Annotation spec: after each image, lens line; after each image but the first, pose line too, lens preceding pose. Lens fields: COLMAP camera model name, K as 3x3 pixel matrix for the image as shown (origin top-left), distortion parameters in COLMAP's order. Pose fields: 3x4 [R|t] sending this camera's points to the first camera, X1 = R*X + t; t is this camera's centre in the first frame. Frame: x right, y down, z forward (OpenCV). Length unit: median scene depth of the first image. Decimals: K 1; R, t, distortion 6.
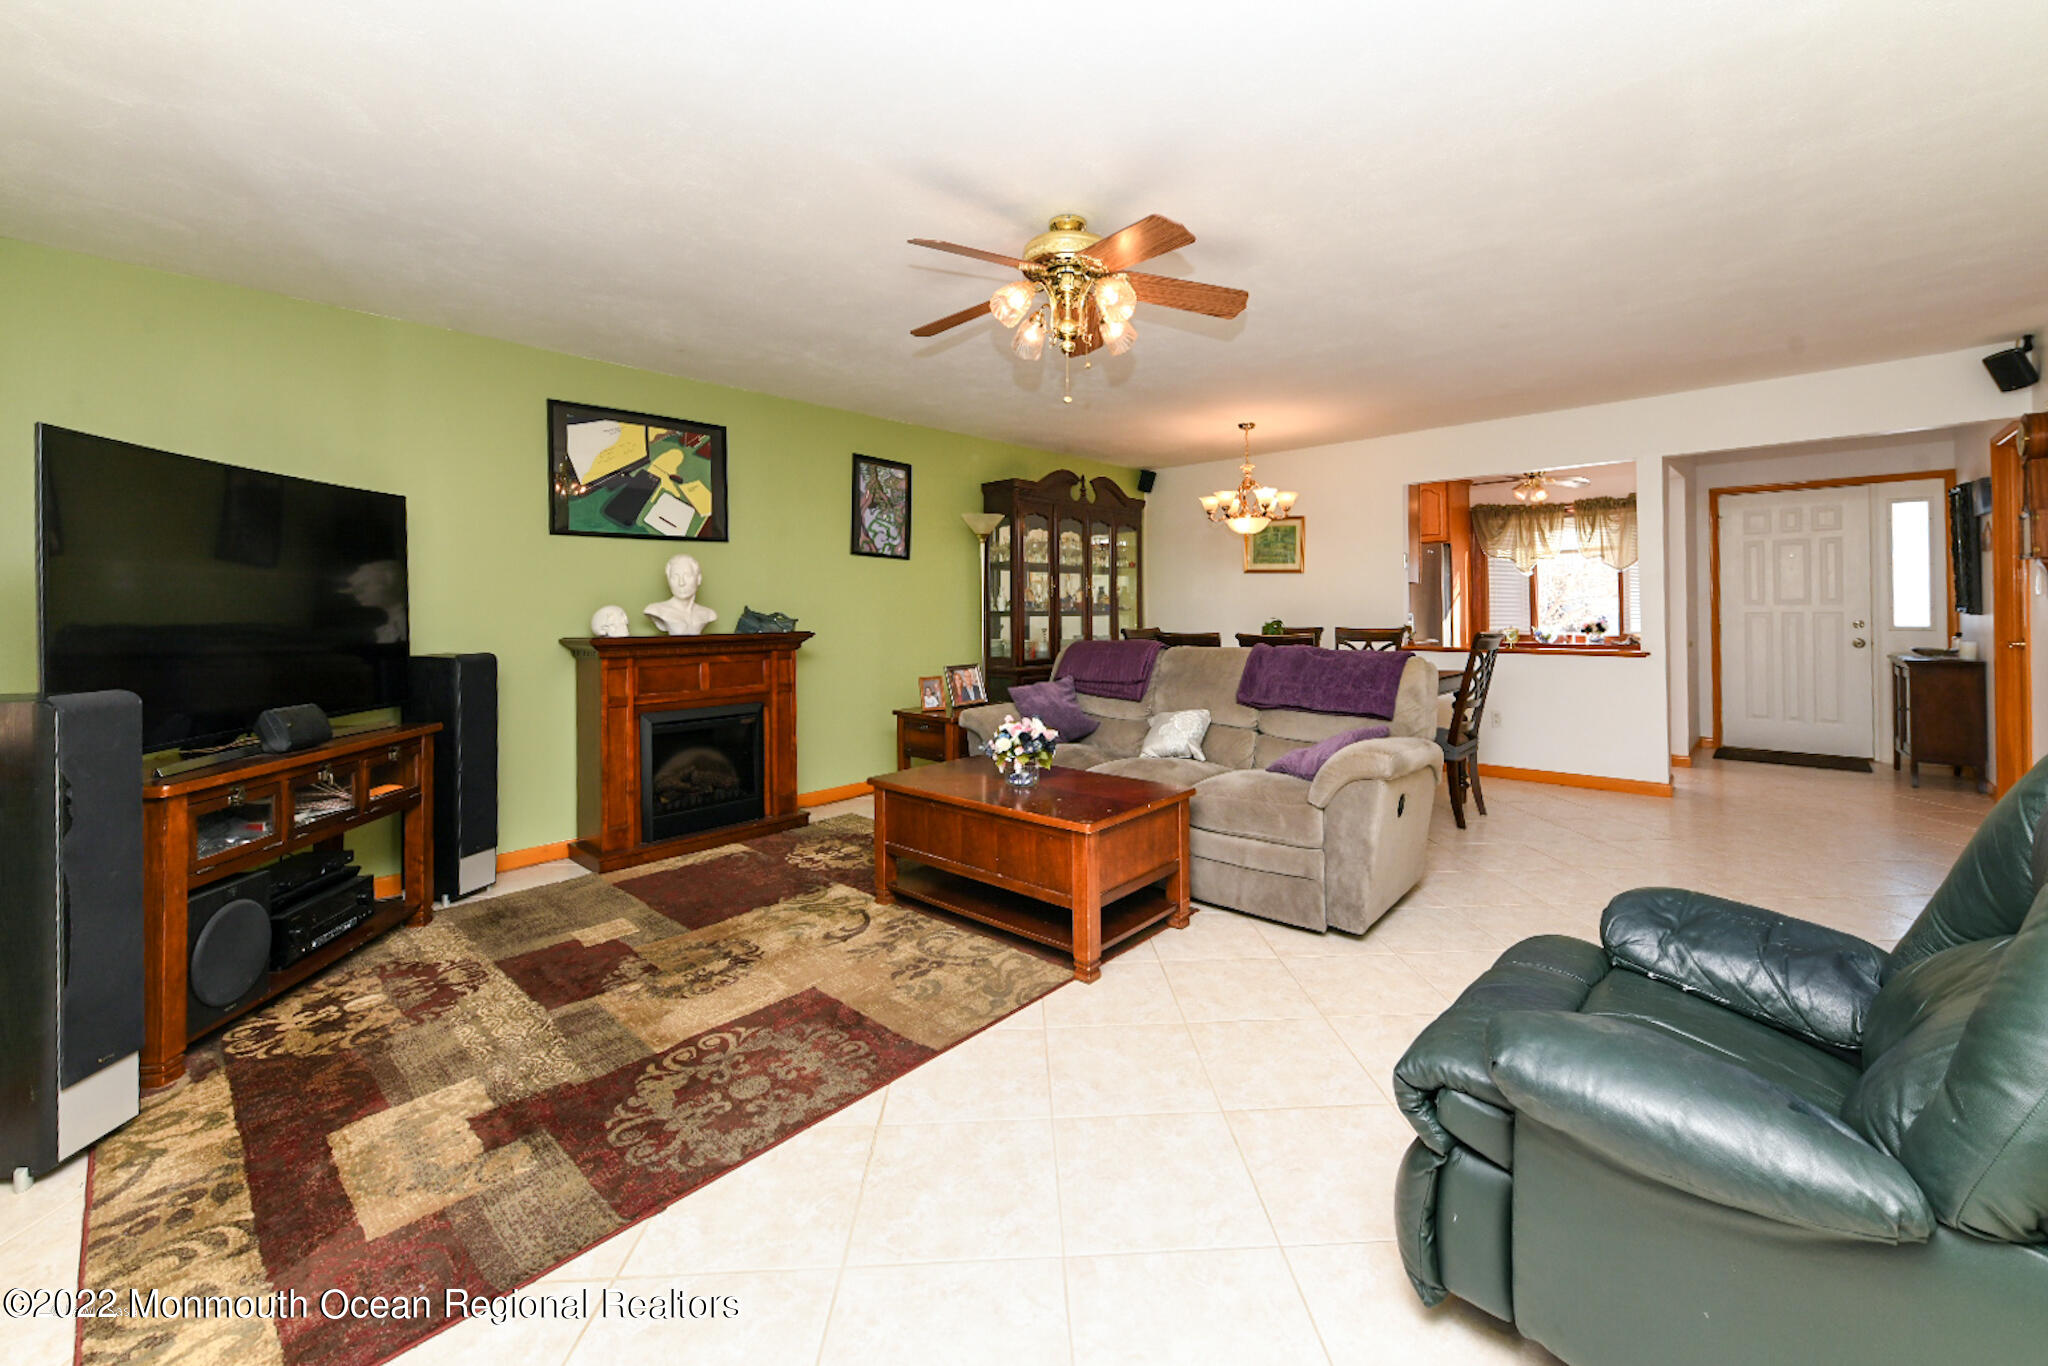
lens RADIAL K [[797.5, 0, 1025.2], [0, 797.5, 602.4], [0, 0, 1]] dist [-0.001128, -0.000118]
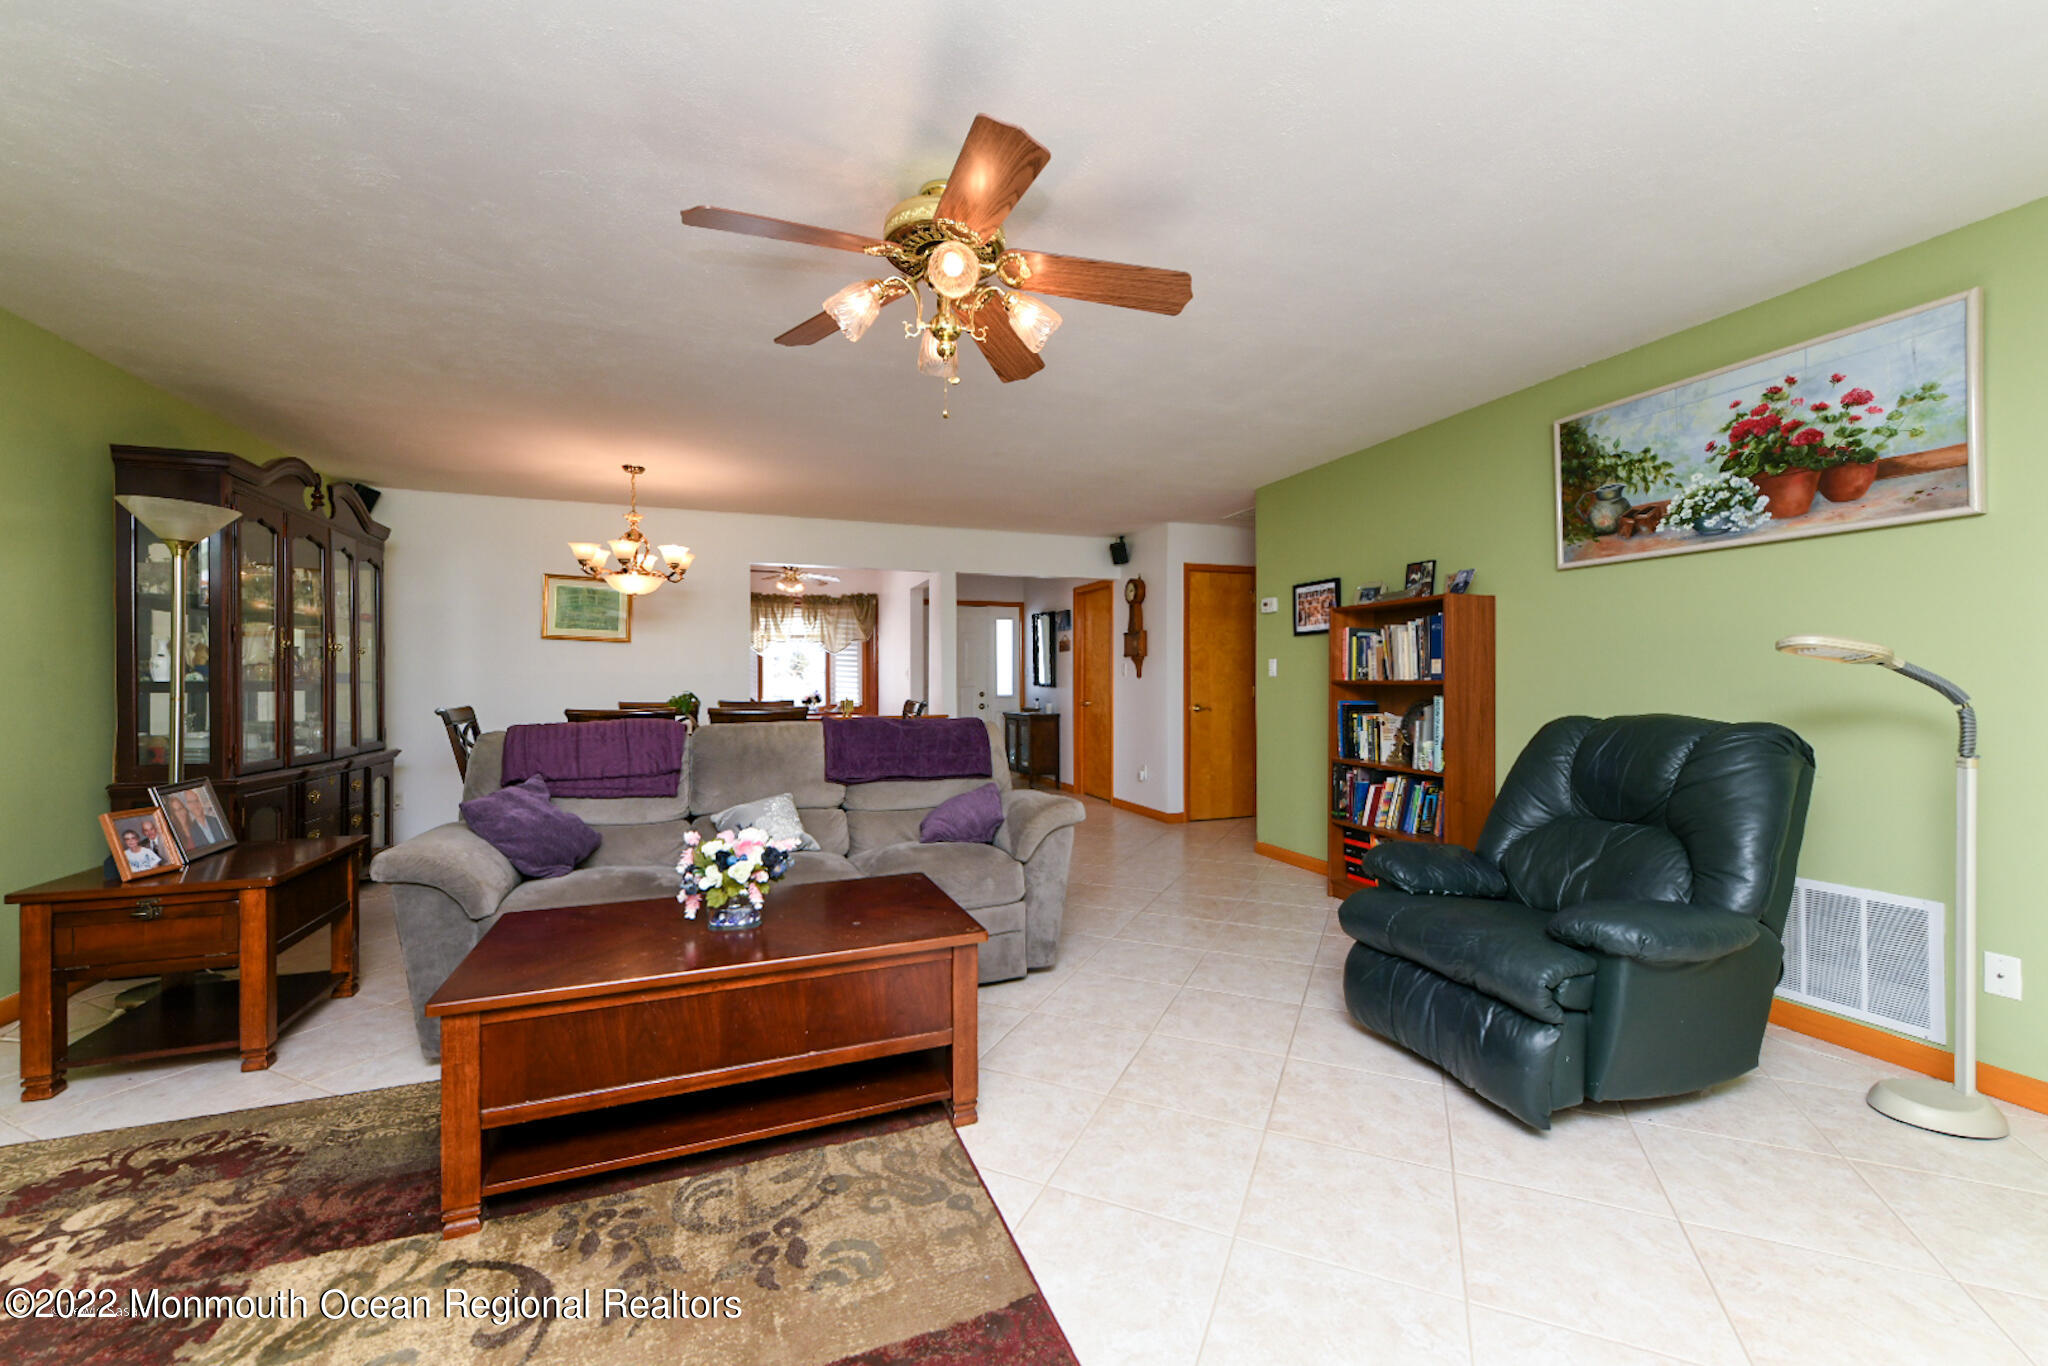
lens RADIAL K [[757.3, 0, 1024.0], [0, 757.3, 683.0], [0, 0, 1]] dist [-0.000748, -0.000047]
pose [[0.458290, 0.005276, 0.888787, -0.271372], [-0.008666, 0.999961, -0.001467, 0.008456], [-0.888761, -0.007030, 0.458318, 0.267613]]
